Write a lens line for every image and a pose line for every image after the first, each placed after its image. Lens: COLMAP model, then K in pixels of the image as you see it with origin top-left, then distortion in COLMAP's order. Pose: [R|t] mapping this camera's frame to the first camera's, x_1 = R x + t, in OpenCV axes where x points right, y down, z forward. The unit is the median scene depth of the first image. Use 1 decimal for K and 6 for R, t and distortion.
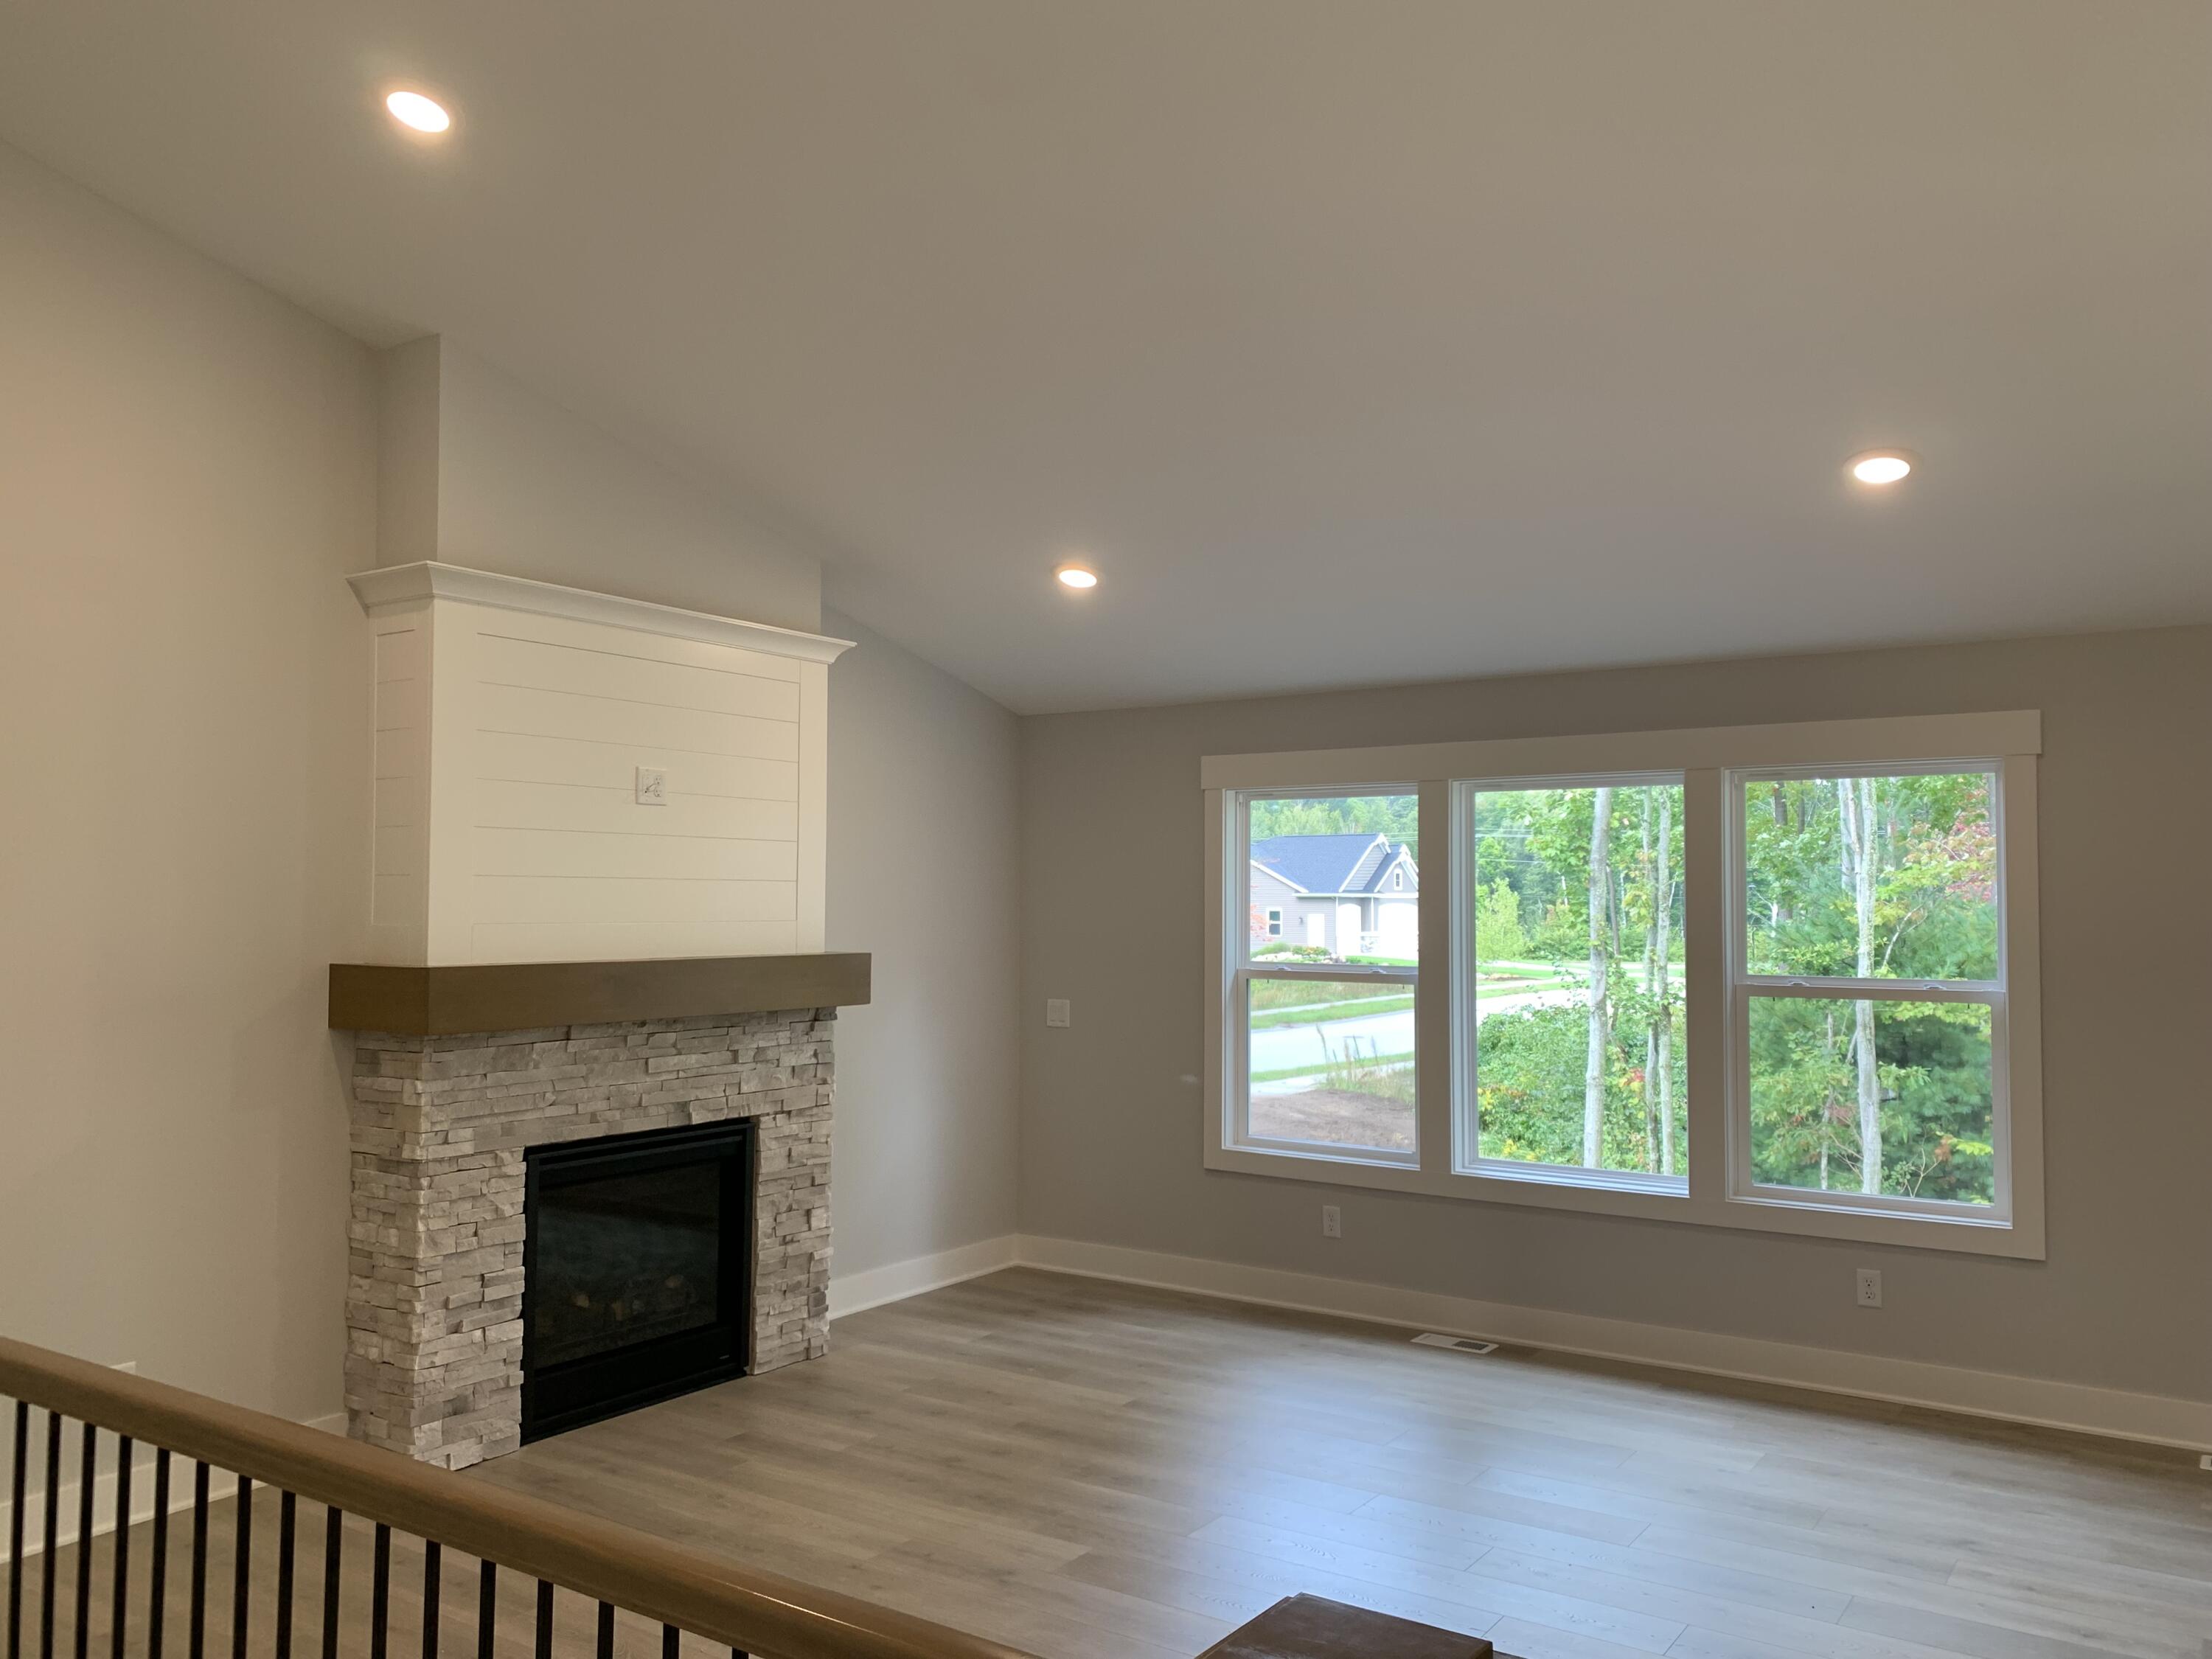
lens RADIAL K [[1662.0, 0, 1106.0], [0, 1662.0, 829.5], [0, 0, 1]] dist [0.089745, -0.199574]
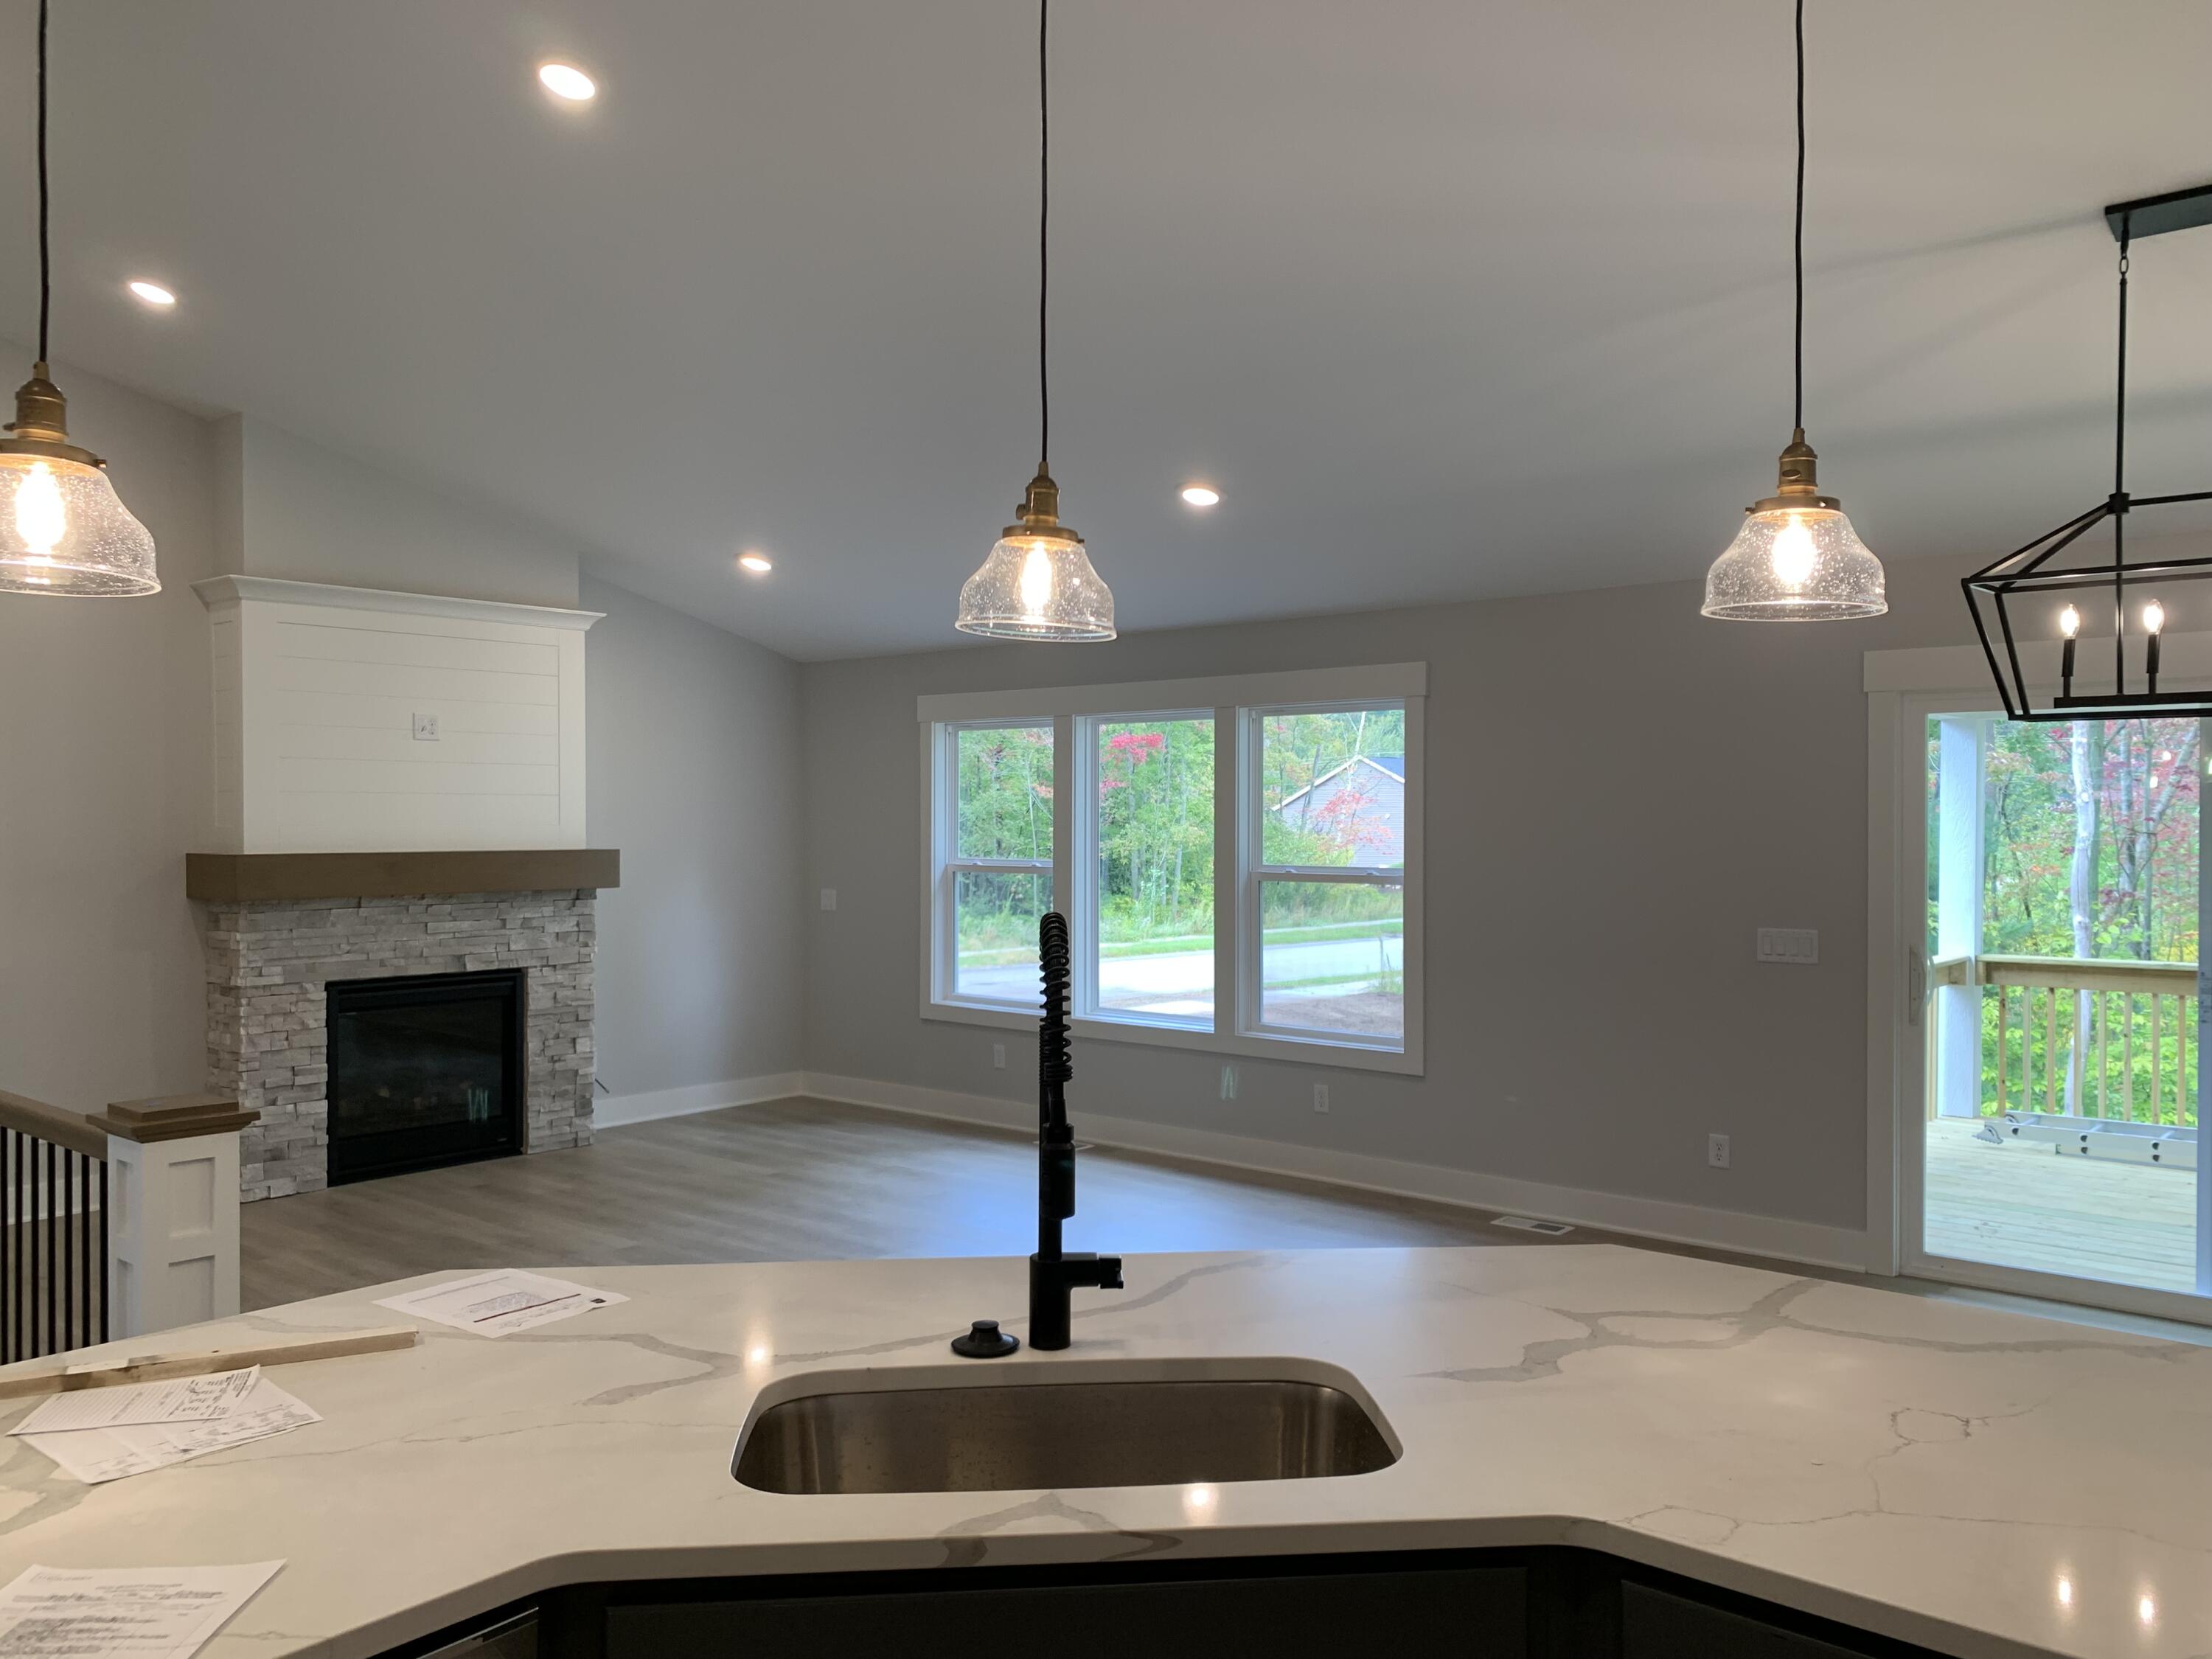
lens RADIAL K [[1663.1, 0, 1106.0], [0, 1663.1, 829.5], [0, 0, 1]] dist [0.003058, 0.001086]
pose [[0.995399, -0.001423, -0.095804, 0.409069], [0.006476, 0.998603, 0.052451, -0.009379], [0.095596, -0.052830, 0.994017, -0.308897]]
